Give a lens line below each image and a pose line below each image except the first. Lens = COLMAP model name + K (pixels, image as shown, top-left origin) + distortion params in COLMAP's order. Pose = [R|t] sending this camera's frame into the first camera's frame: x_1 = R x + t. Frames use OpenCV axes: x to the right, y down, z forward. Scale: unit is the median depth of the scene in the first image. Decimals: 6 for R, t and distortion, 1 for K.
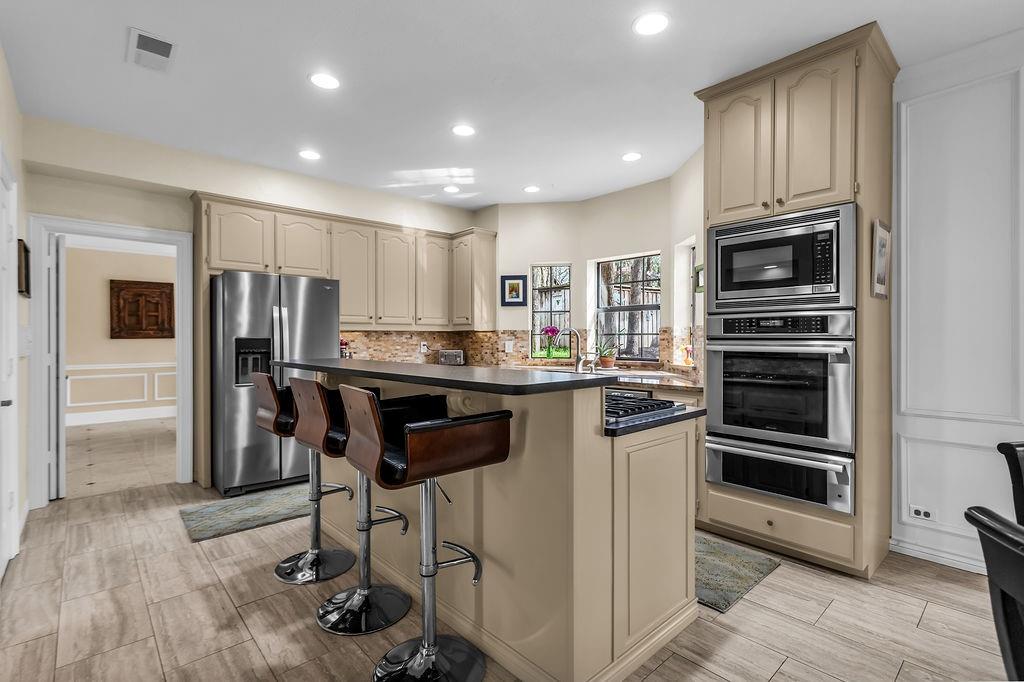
lens RADIAL K [[473.4, 0, 511.6], [0, 473.4, 340.9], [0, 0, 1]] dist [0.000068, 0.000619]
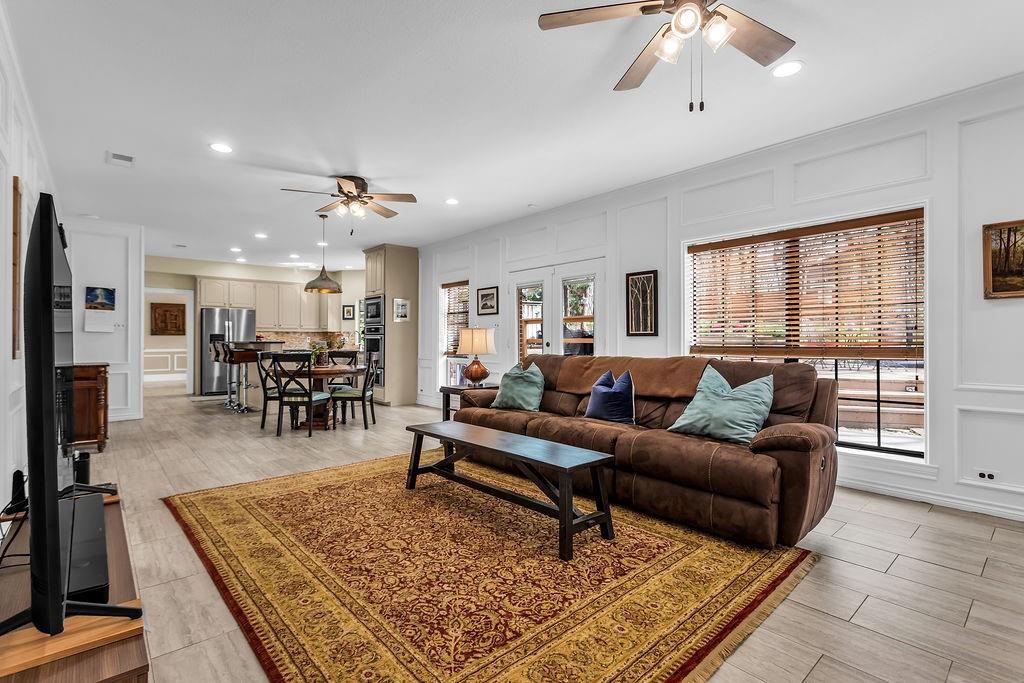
lens RADIAL K [[473.4, 0, 512.1], [0, 473.4, 340.1], [0, 0, 1]] dist [0.000068, 0.000619]
pose [[0.999898, 0.004739, -0.013441, 0.867665], [-0.004817, 0.999971, -0.005814, 0.027512], [0.013413, 0.005878, 0.999893, -1.229522]]
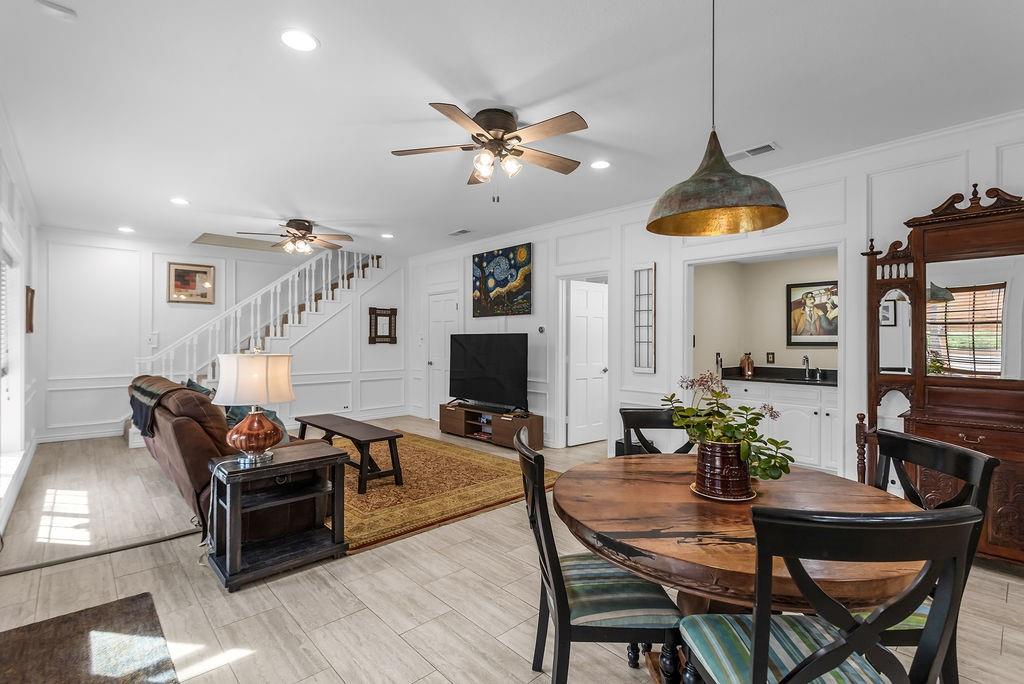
lens RADIAL K [[472.0, 0, 507.7], [0, 472.0, 339.8], [0, 0, 1]] dist [-0.001217, -0.000342]
pose [[-0.999909, 0.003187, -0.013119, 0.490918], [0.003077, 0.999960, 0.008374, -0.024364], [0.013145, 0.008333, -0.999879, 0.460012]]
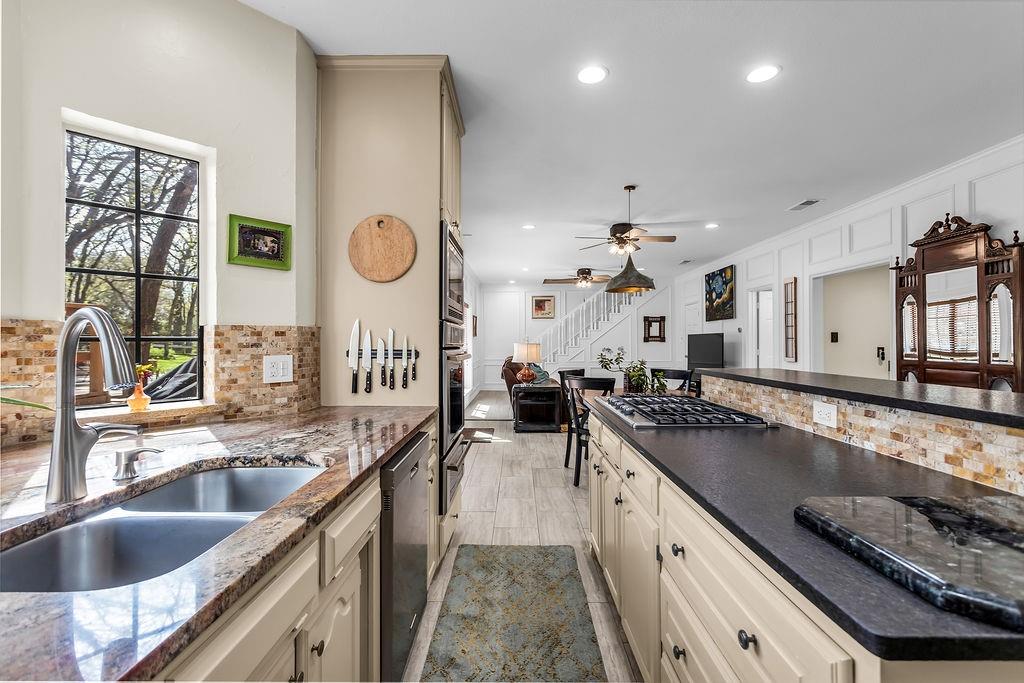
lens RADIAL K [[473.4, 0, 517.4], [0, 473.4, 340.5], [0, 0, 1]] dist [0.000068, 0.000619]
pose [[-0.741275, 0.008333, 0.671149, -0.164713], [0.010736, 0.999942, -0.000558, -0.010753], [-0.671115, 0.006791, -0.741322, 0.972801]]
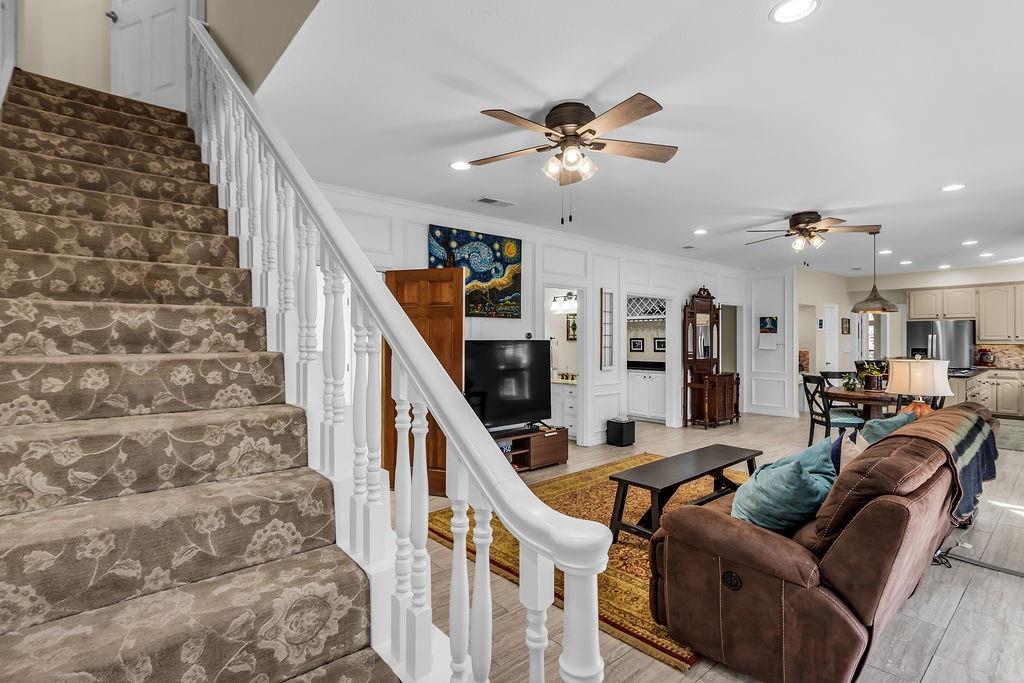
lens RADIAL K [[494.7, 0, 505.7], [0, 494.7, 342.7], [0, 0, 1]] dist [-0.007670, 0.000365]
pose [[-0.029504, -0.002532, -0.999561, 1.641508], [-0.001113, 0.999996, -0.002500, -0.021009], [0.999564, 0.001039, -0.029507, -0.836995]]
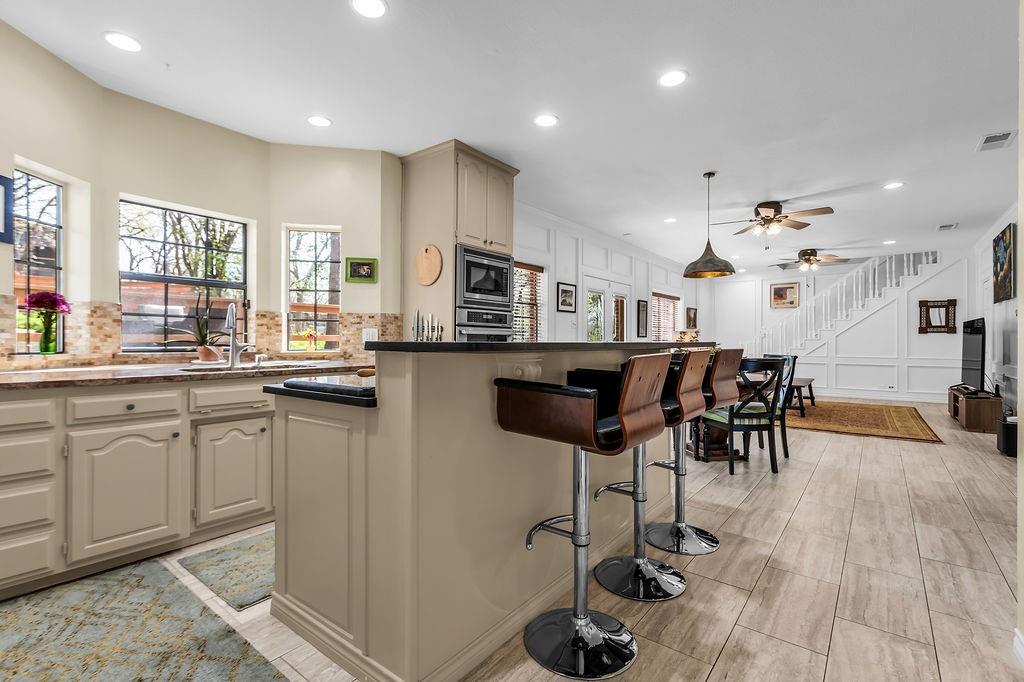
lens RADIAL K [[473.4, 0, 513.2], [0, 473.4, 339.3], [0, 0, 1]] dist [0.000068, 0.000619]
pose [[-0.173971, 0.005987, 0.984733, -0.591887], [0.004685, 0.999975, -0.005252, 0.027110], [-0.984740, 0.003700, -0.173995, 0.675092]]
